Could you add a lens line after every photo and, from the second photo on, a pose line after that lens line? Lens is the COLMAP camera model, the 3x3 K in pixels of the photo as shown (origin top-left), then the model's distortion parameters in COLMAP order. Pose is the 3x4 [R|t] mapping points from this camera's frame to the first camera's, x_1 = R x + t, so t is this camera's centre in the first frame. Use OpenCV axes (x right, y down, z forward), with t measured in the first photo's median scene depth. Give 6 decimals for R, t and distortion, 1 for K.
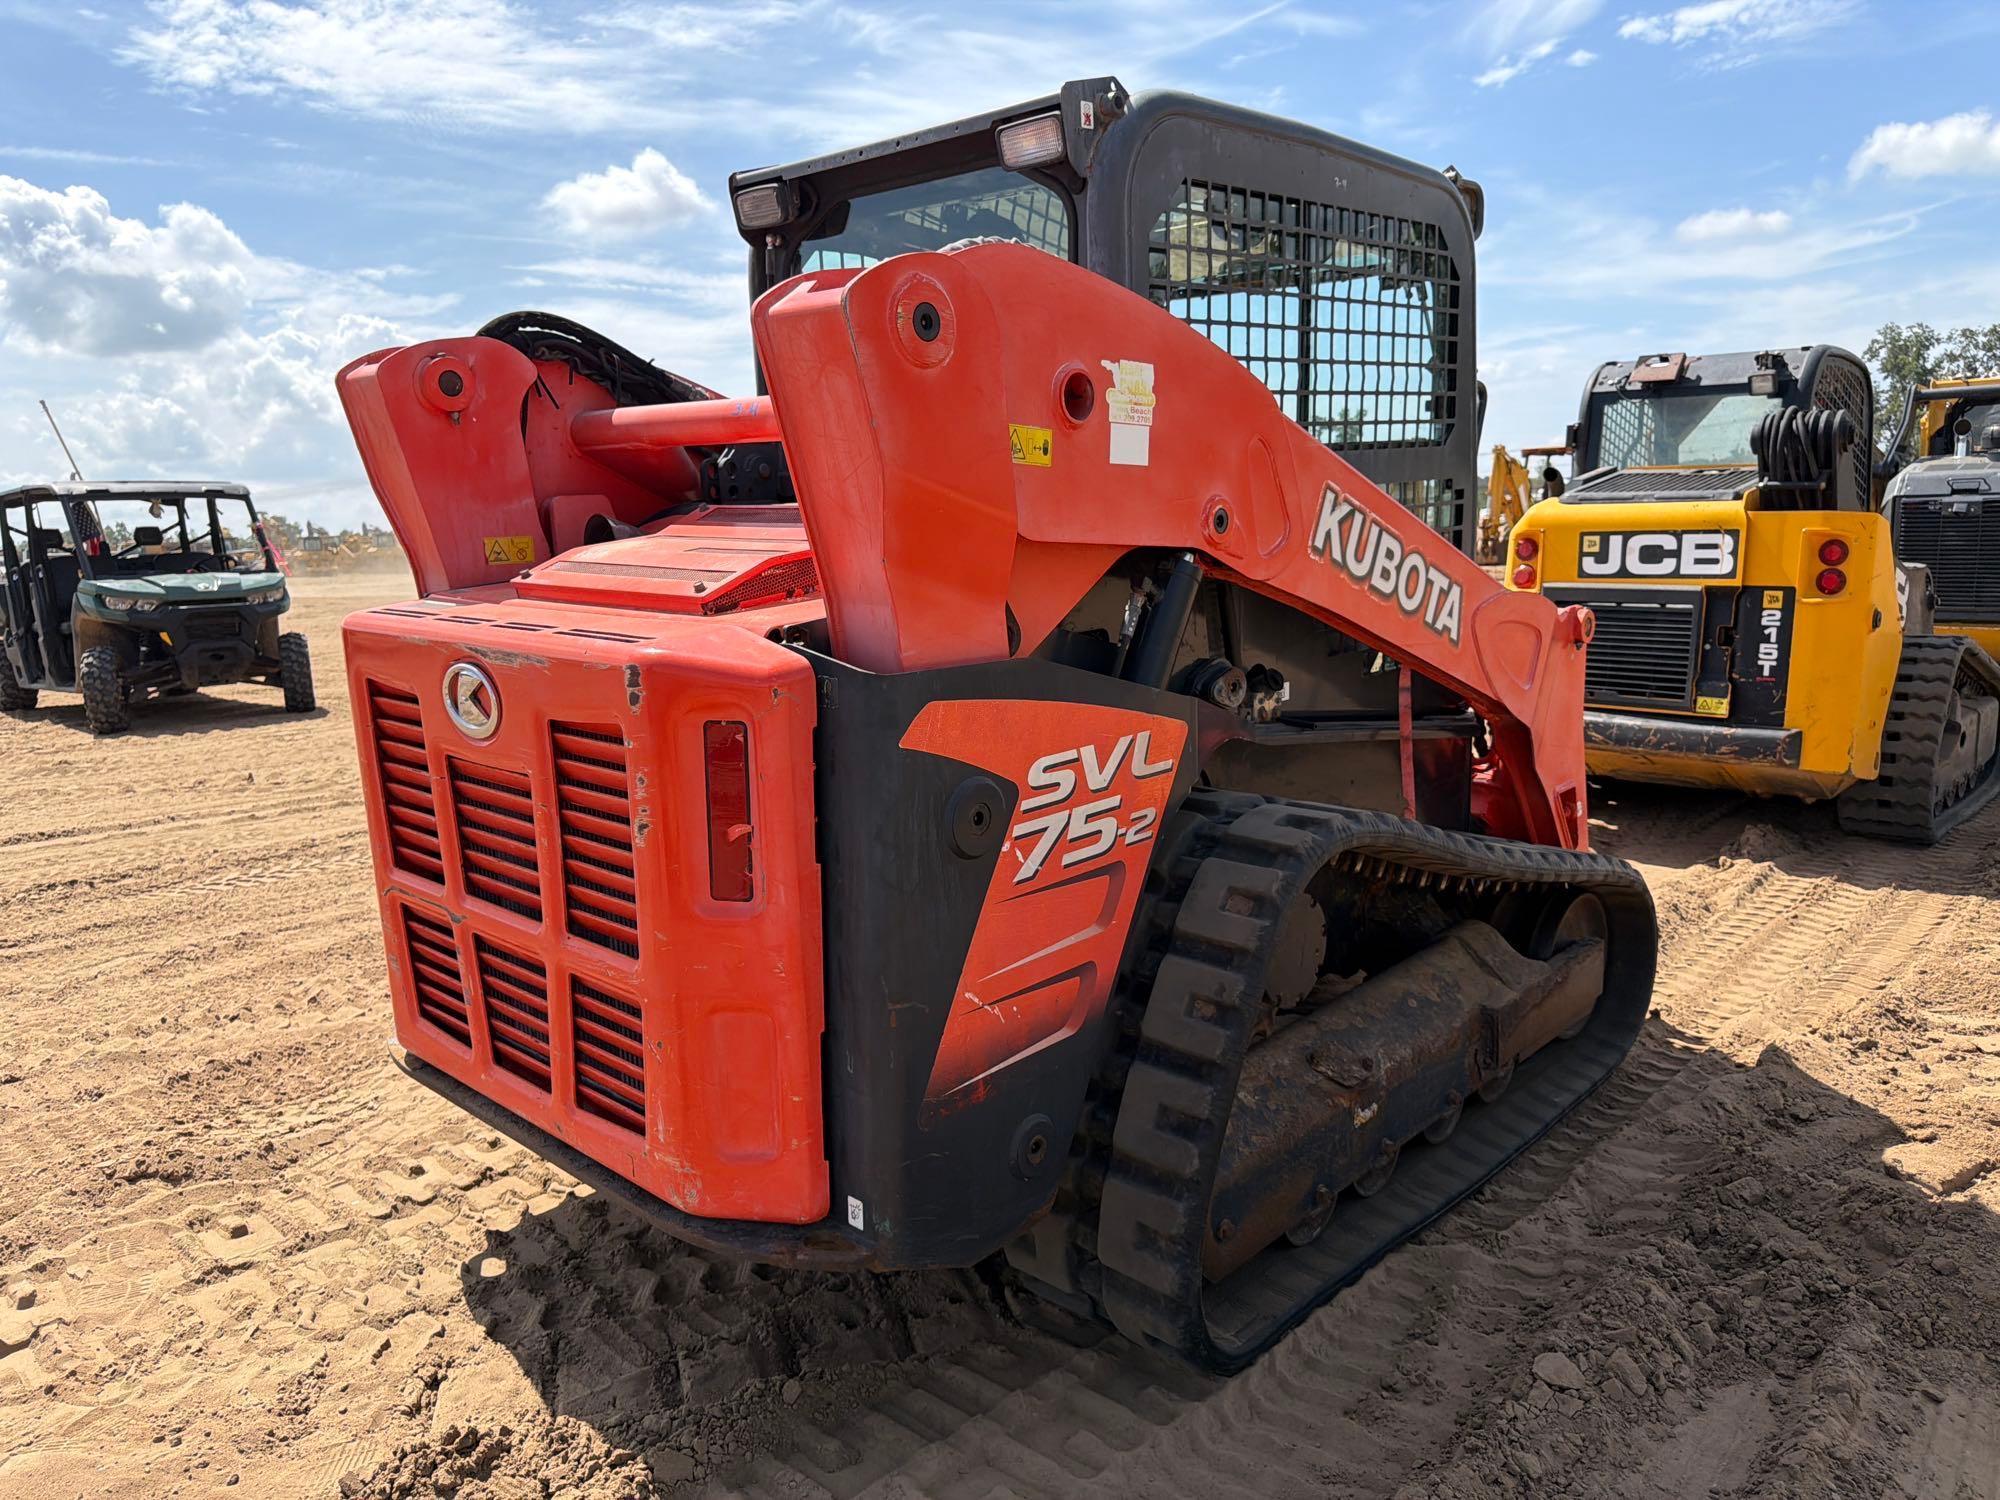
lens RADIAL K [[1406.1, 0, 992.3], [0, 1406.1, 737.5], [0, 0, 1]] dist [0.083650, -0.042755]
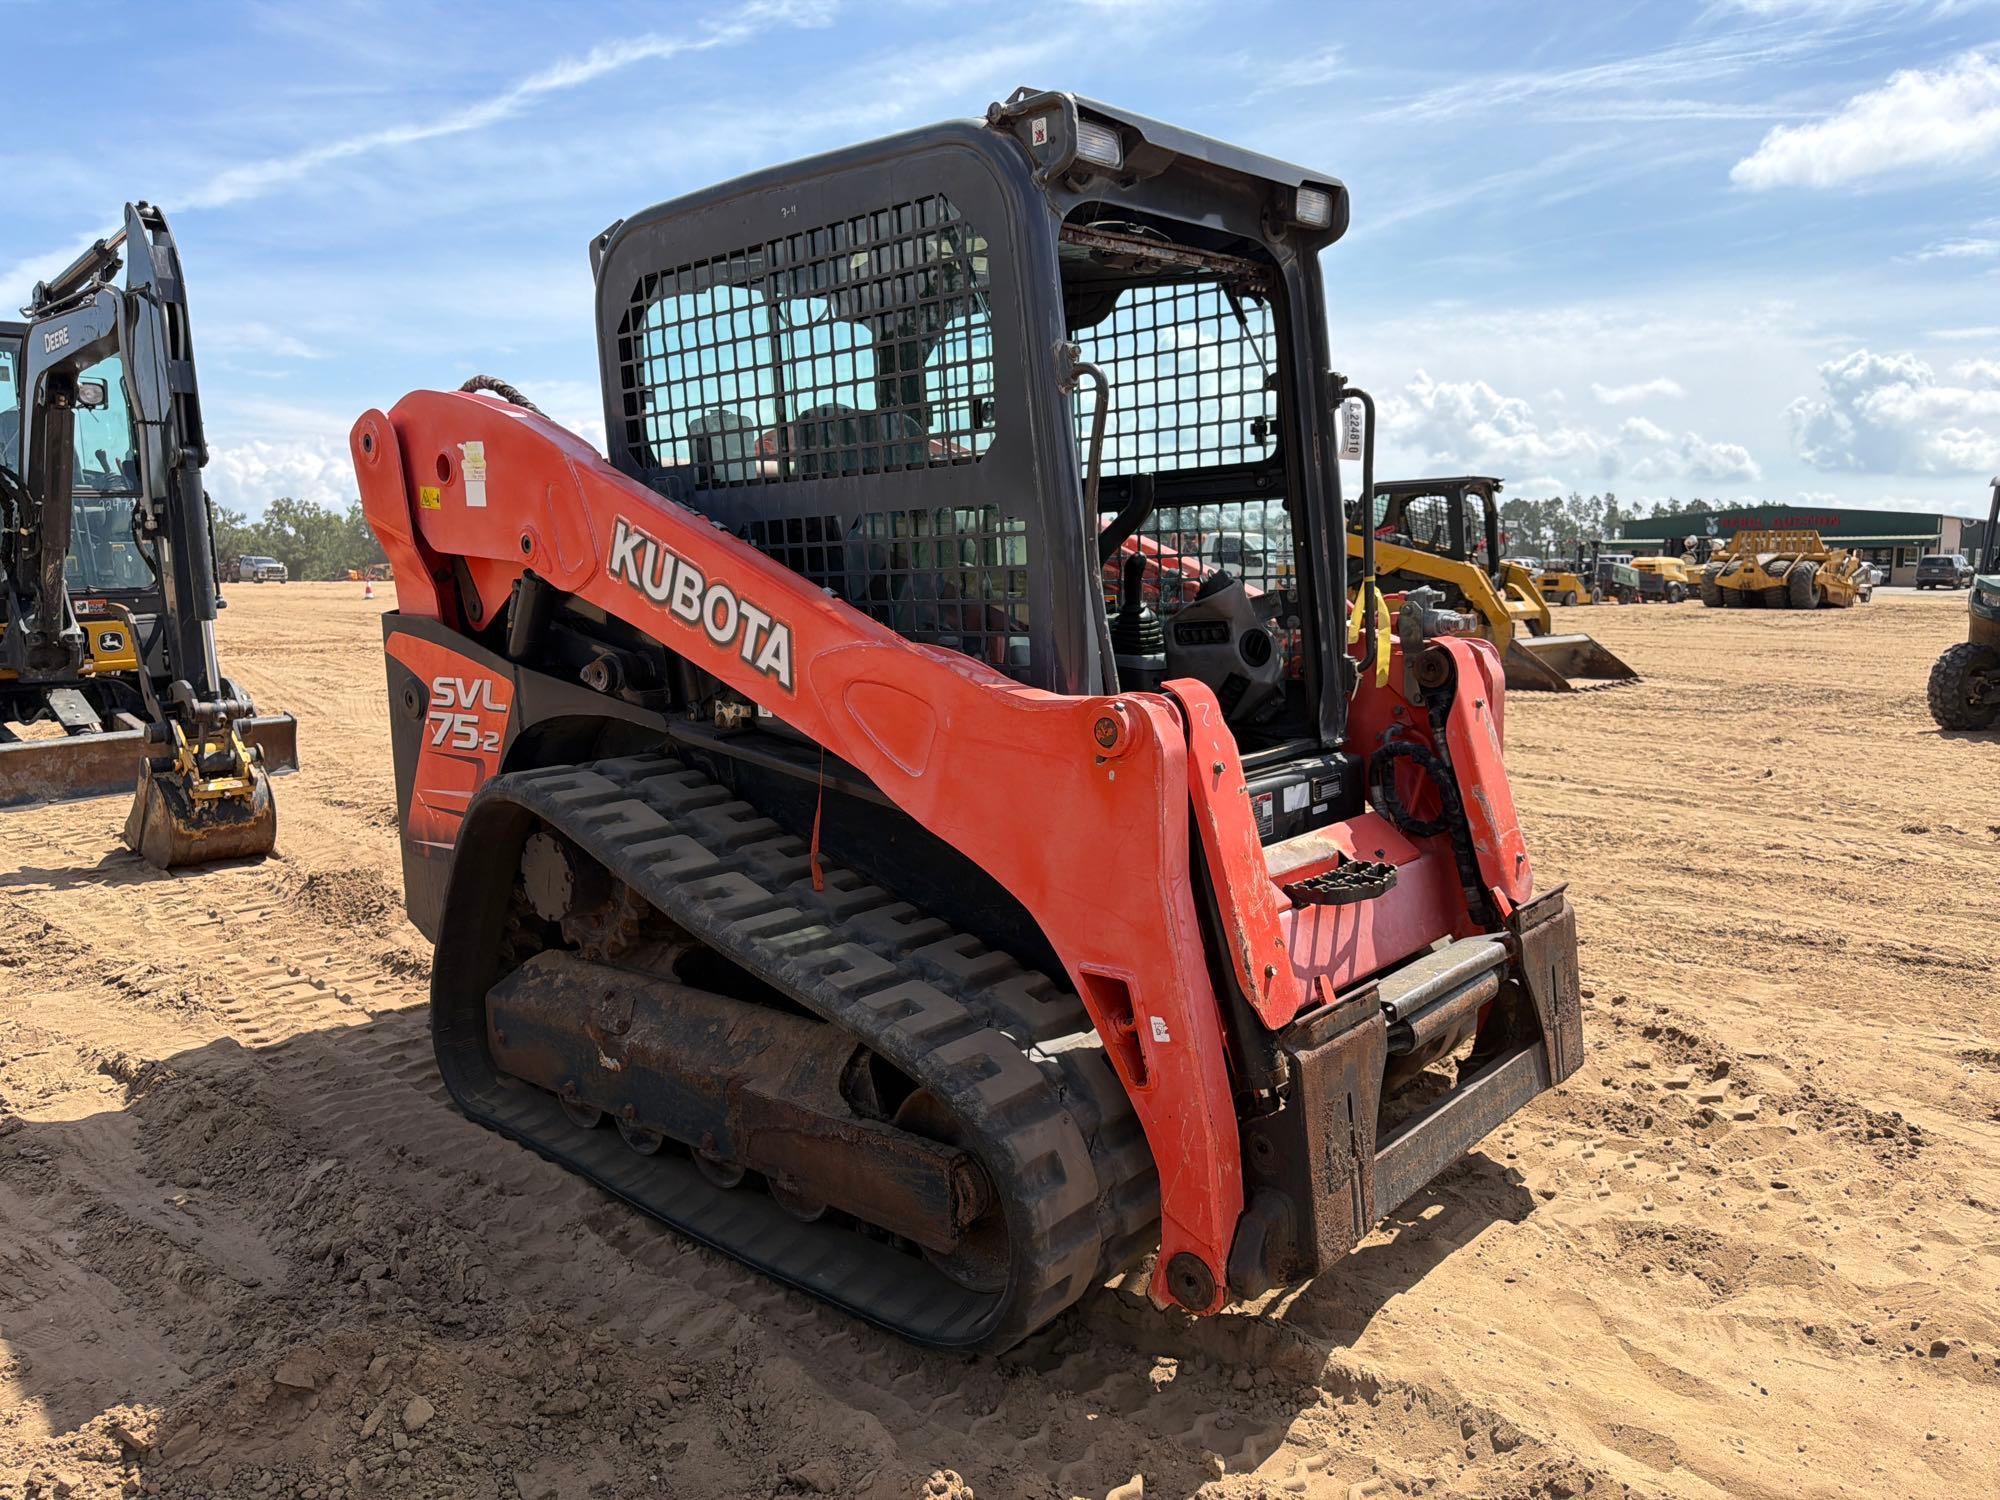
lens RADIAL K [[1424.5, 0, 1004.2], [0, 1424.5, 752.7], [0, 0, 1]] dist [0.036457, -0.042028]
pose [[0.050771, 0.174193, -0.983402, 1.663326], [-0.151299, 0.974648, 0.164831, -0.265872], [0.987183, 0.140419, 0.075839, 1.433680]]
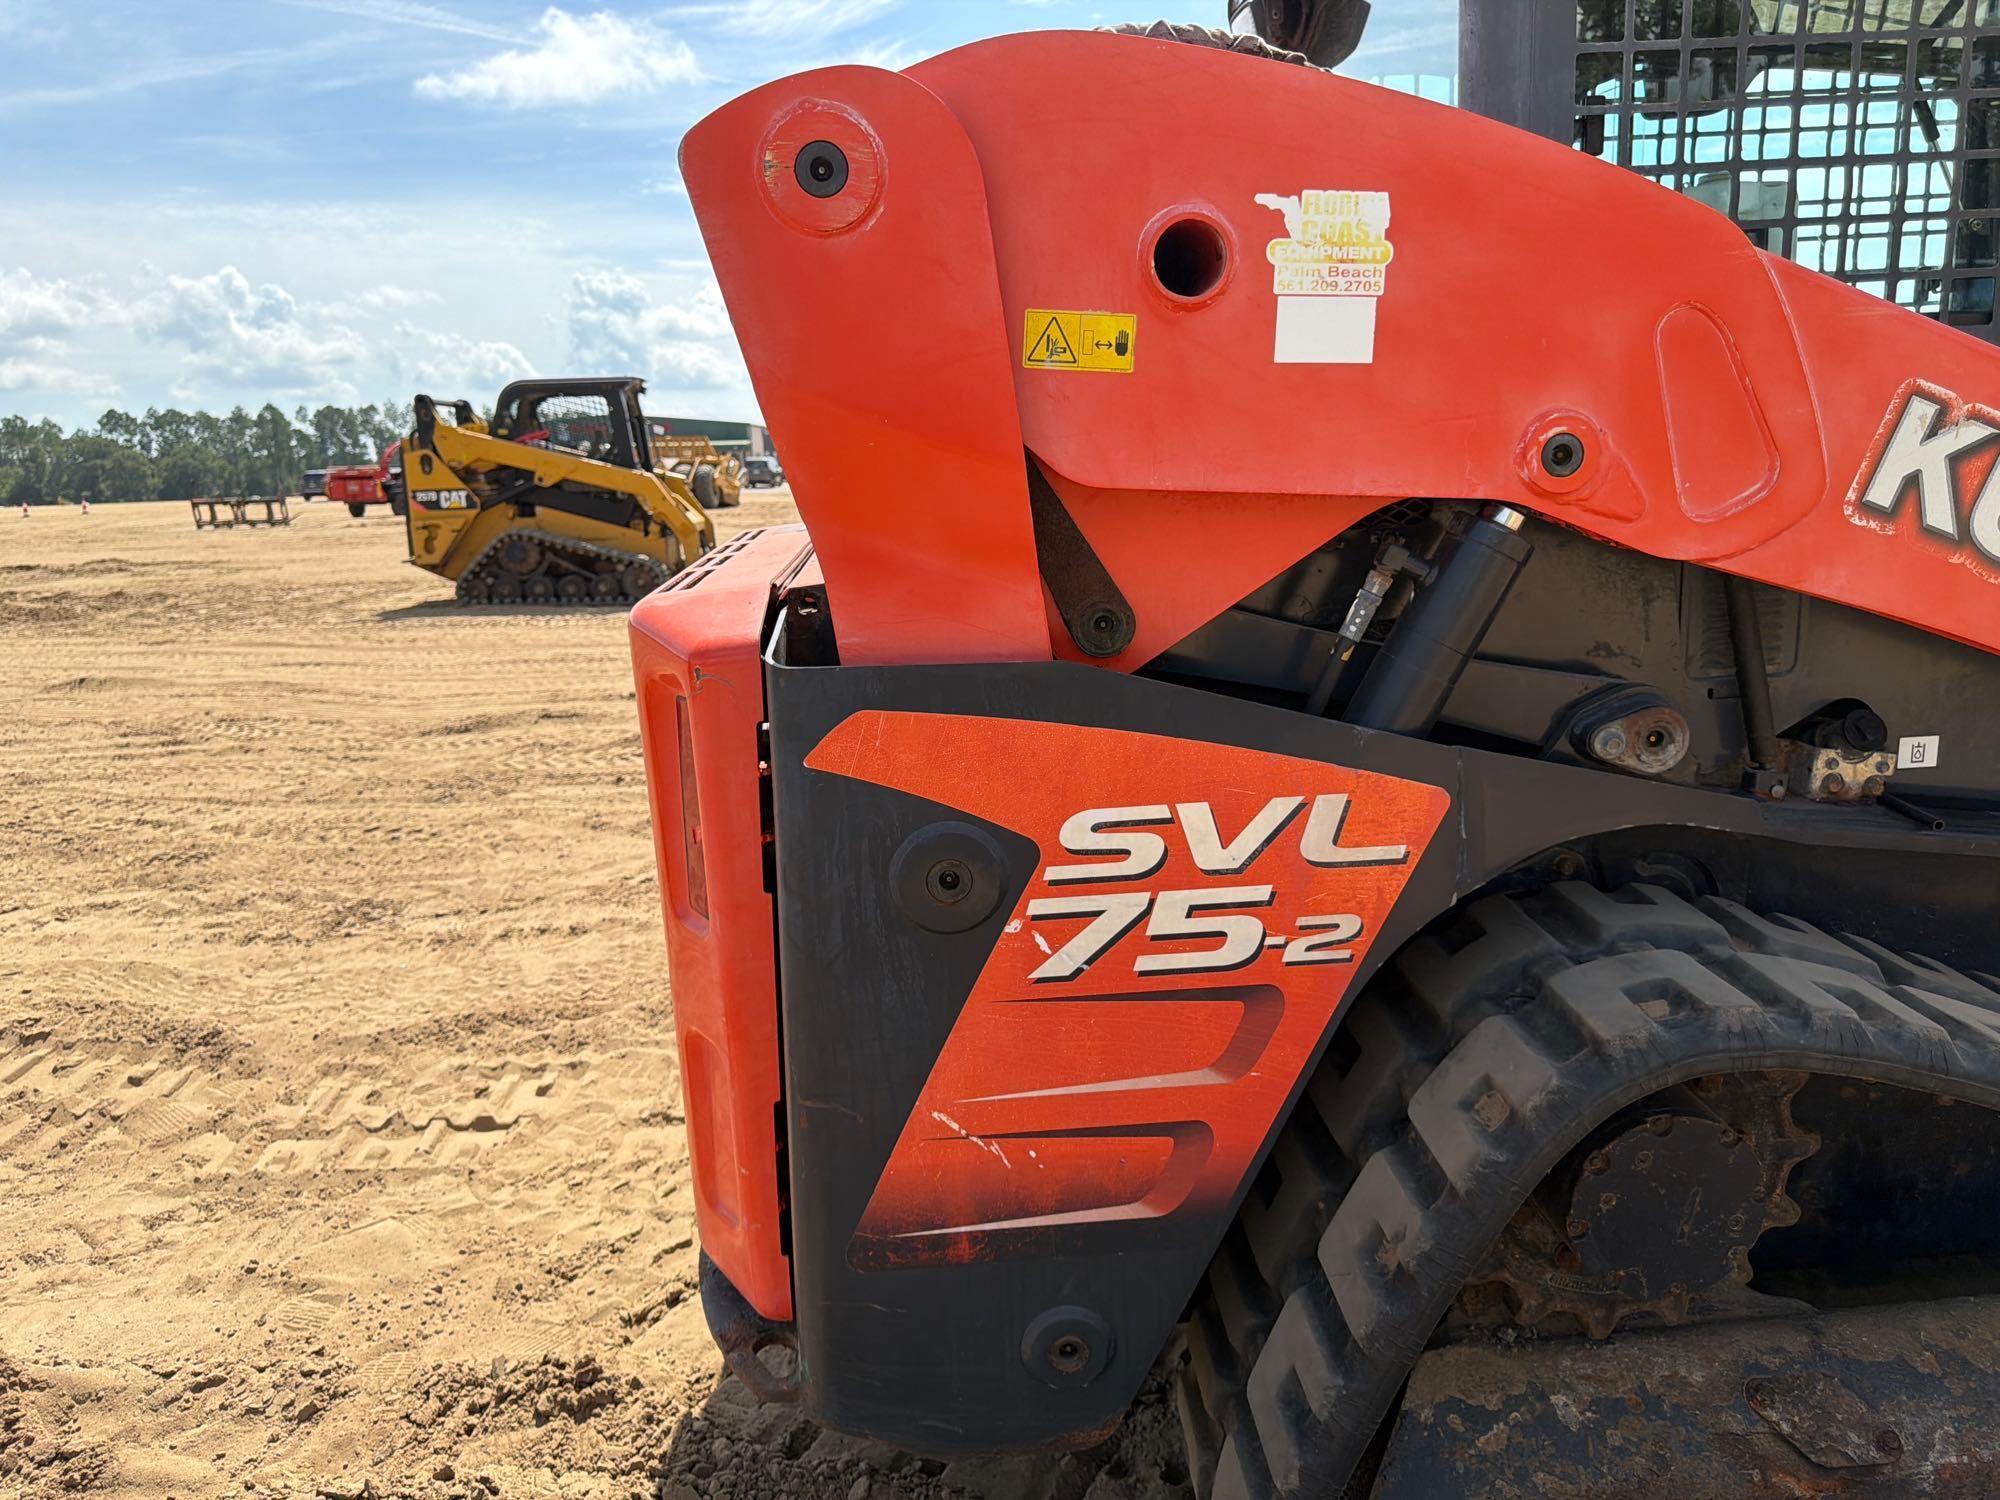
lens RADIAL K [[1423.0, 0, 1007.0], [0, 1423.0, 724.4], [0, 0, 1]] dist [0.090139, -0.130706]
pose [[0.737107, 0.146413, -0.659724, 0.412542], [-0.104210, 0.989197, 0.103100, -0.084664], [0.667693, -0.007246, 0.744402, 0.424898]]
